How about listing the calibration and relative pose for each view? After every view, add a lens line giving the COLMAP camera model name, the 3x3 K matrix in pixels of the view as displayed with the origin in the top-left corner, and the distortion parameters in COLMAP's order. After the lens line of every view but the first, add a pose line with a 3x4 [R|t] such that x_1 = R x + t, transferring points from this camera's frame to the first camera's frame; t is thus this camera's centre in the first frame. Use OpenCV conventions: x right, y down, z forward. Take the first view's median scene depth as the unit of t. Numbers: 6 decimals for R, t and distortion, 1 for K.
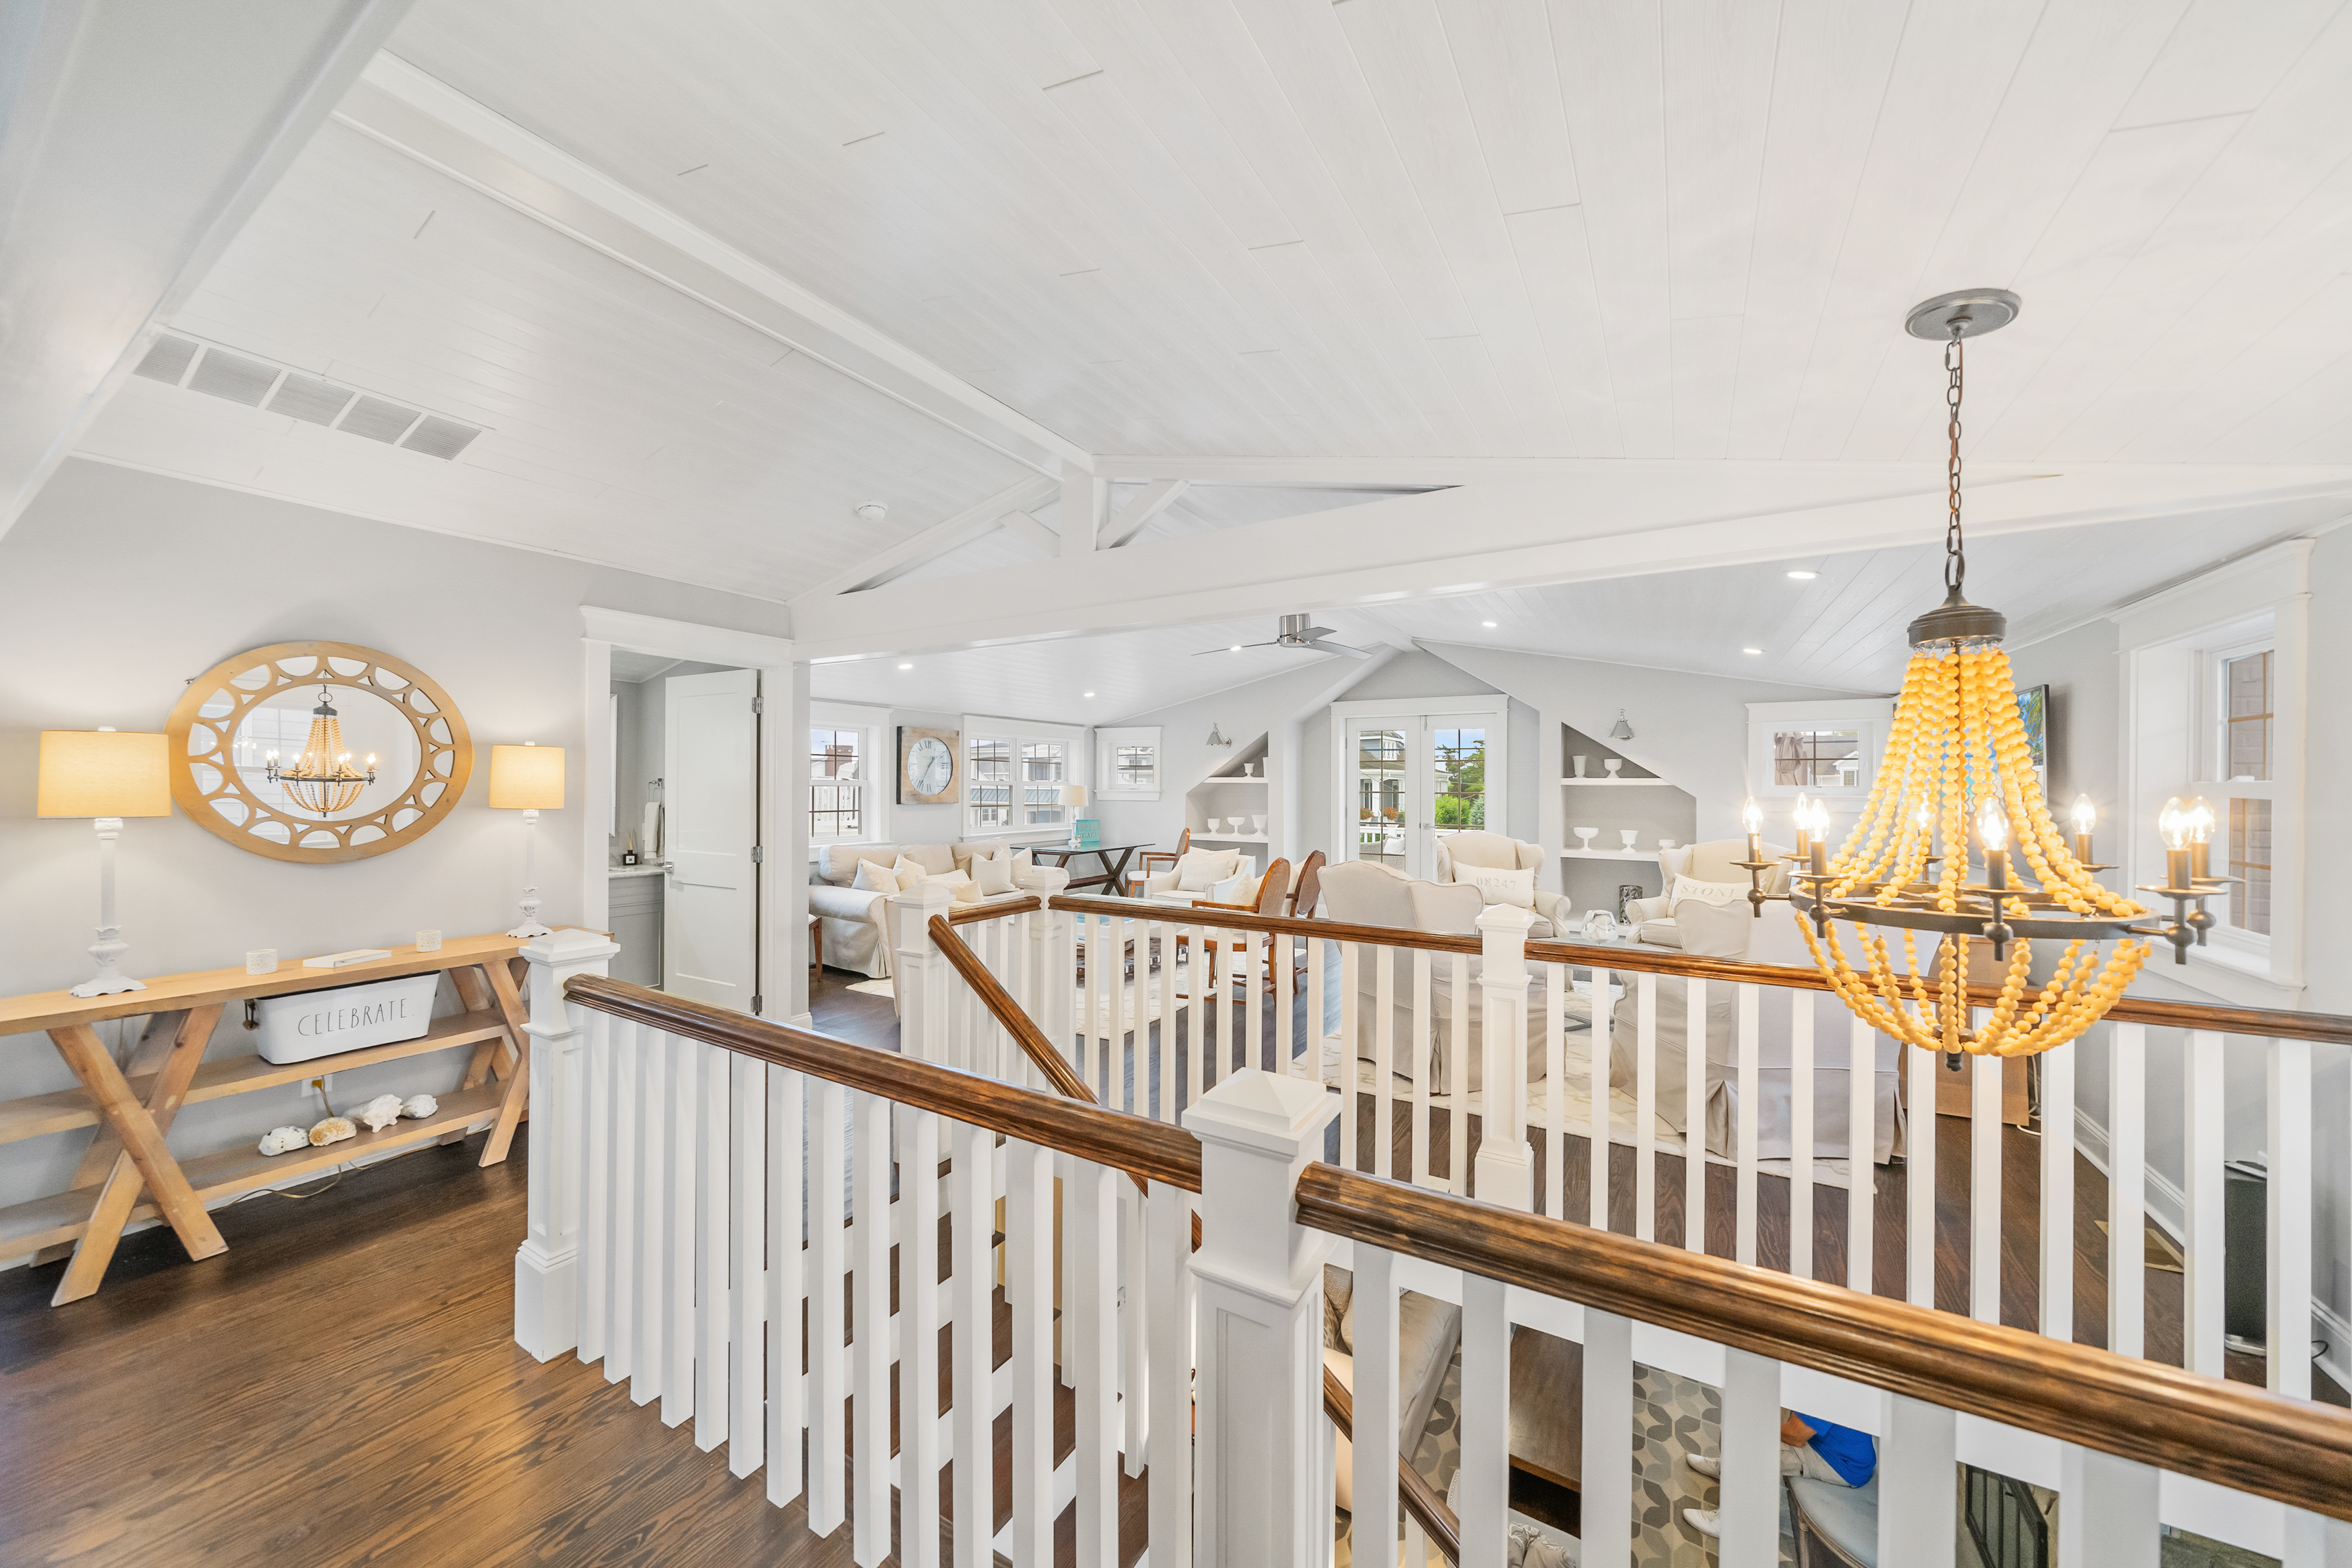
lens RADIAL K [[824.3, 0, 1176.0], [0, 824.3, 784.0], [0, 0, 1]] dist [-0.000142, -0.000005]
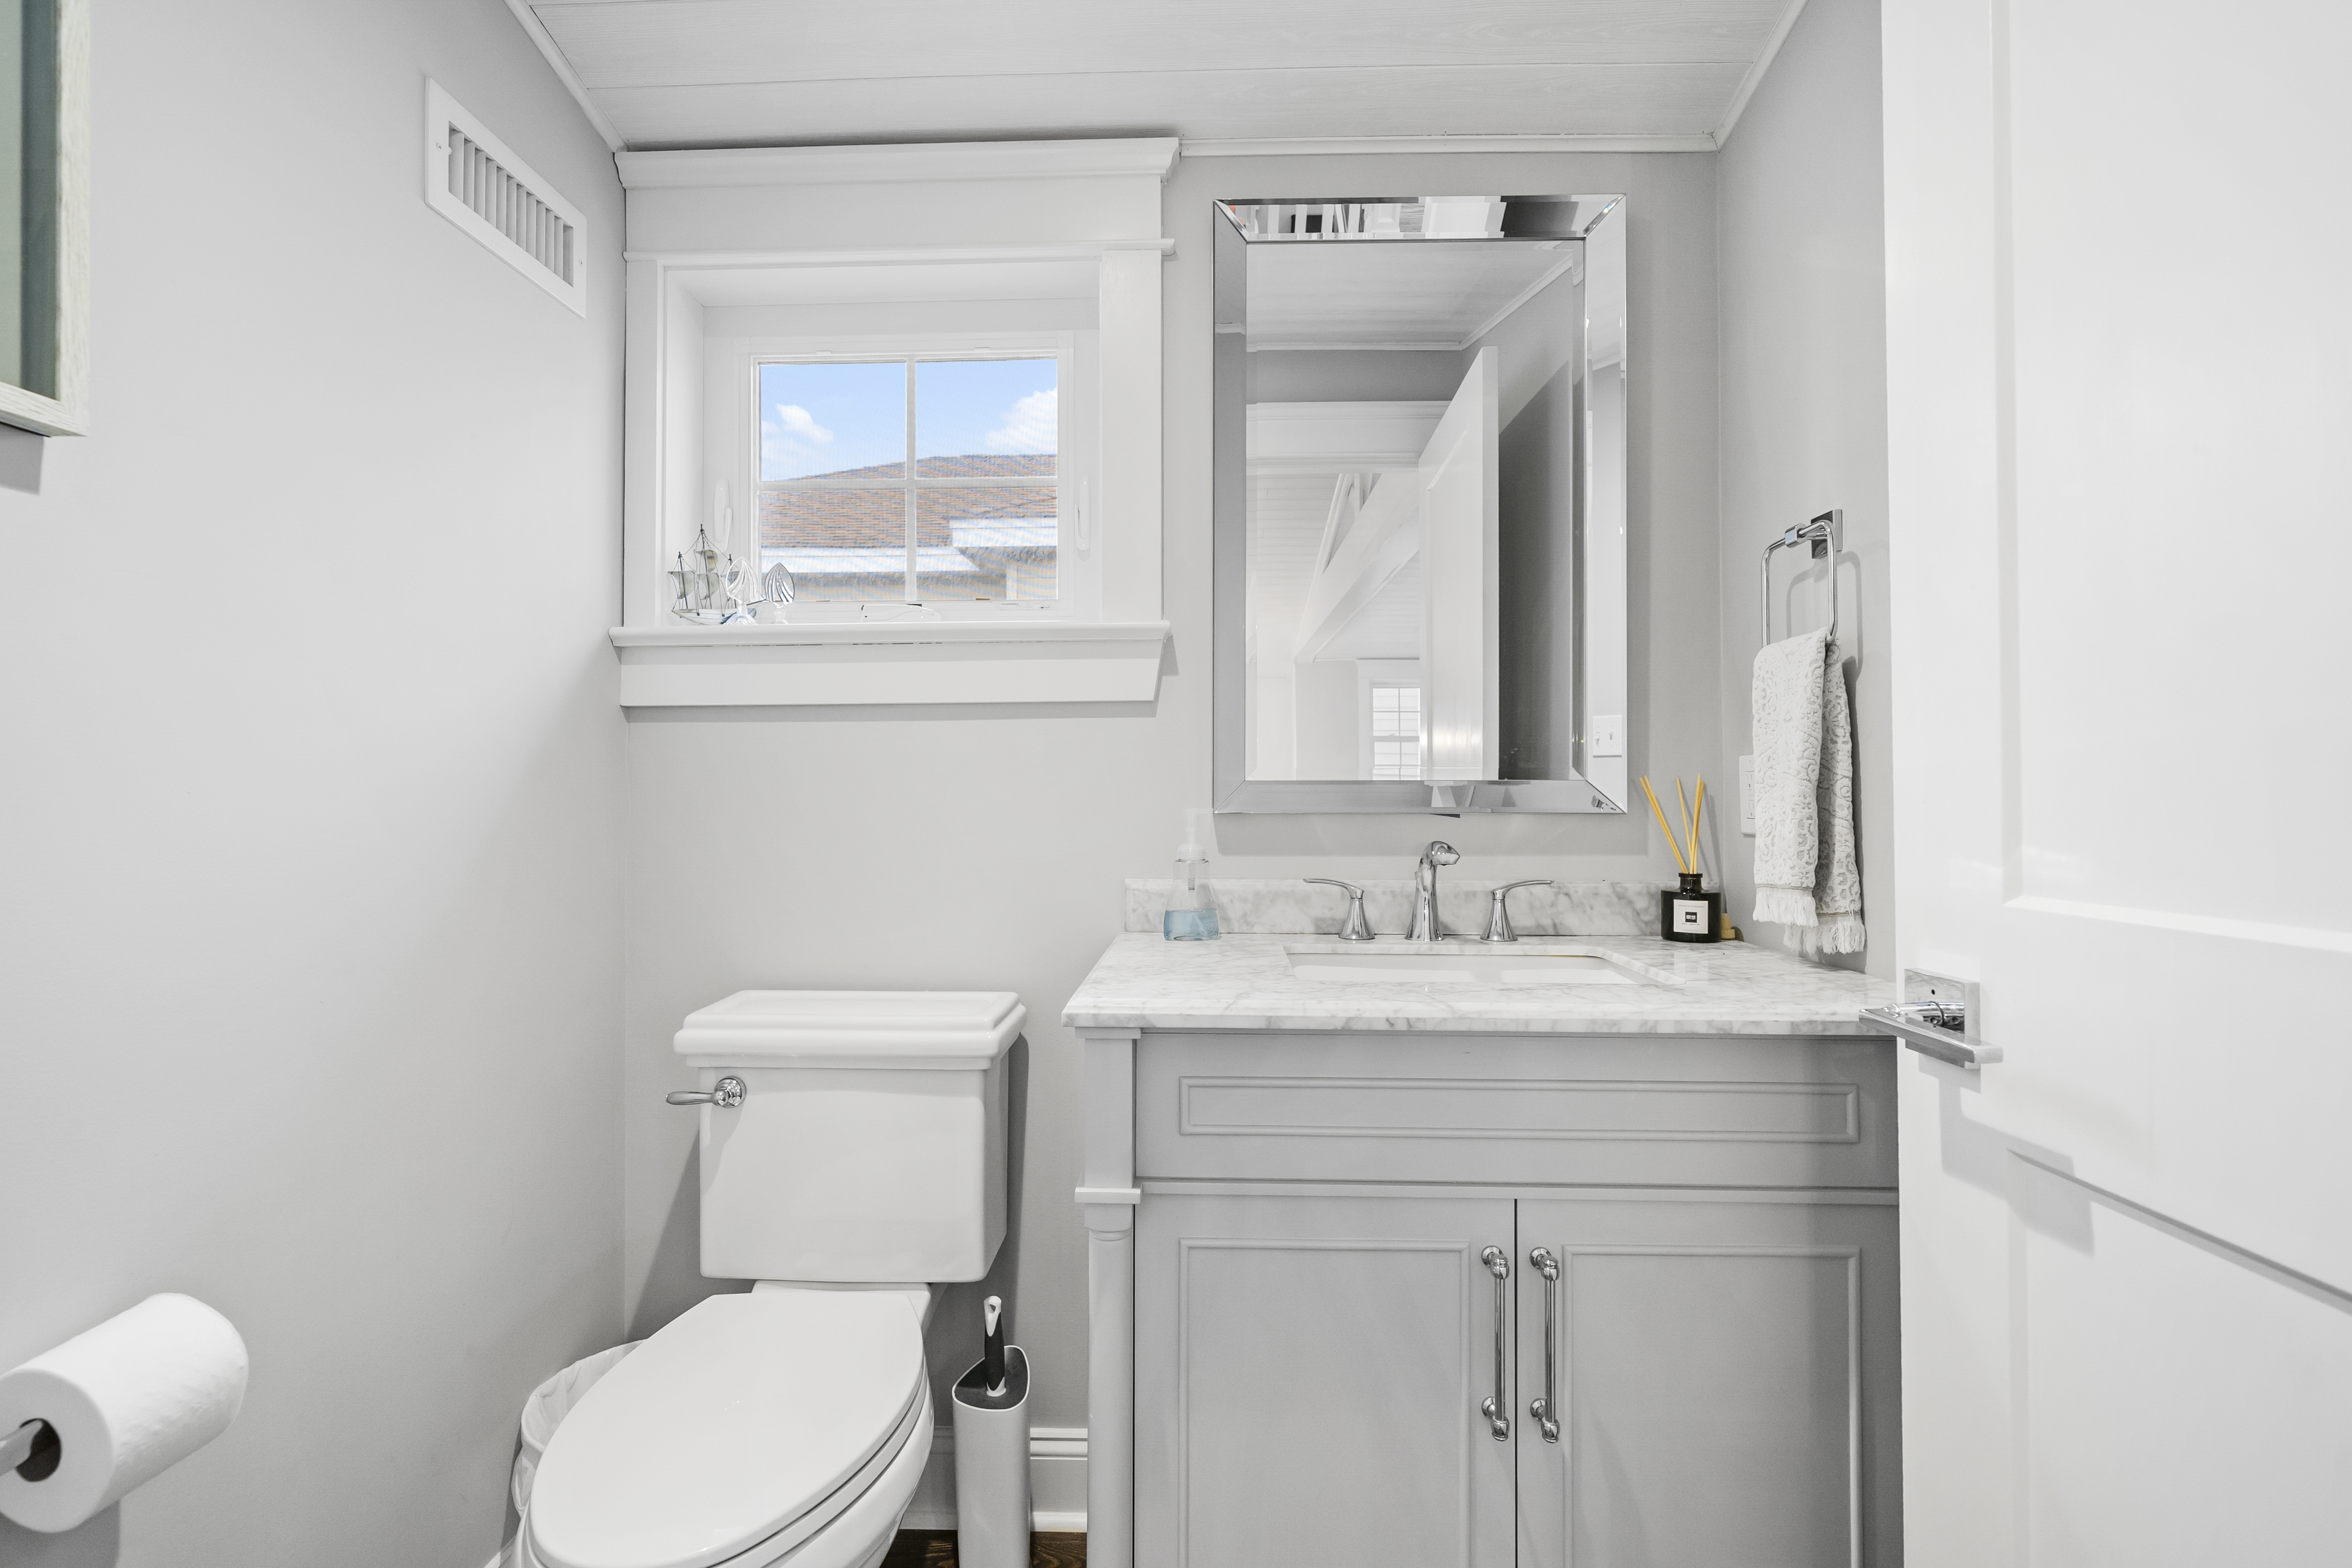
lens RADIAL K [[1033.7, 0, 1176.0], [0, 1033.7, 784.0], [0, 0, 1]] dist [-0.000302, -0.000043]
pose [[0.481050, -0.016586, -0.876536, -0.499139], [0.002482, 0.999843, -0.017557, 0.061905], [0.876690, 0.006270, 0.481016, 0.767174]]
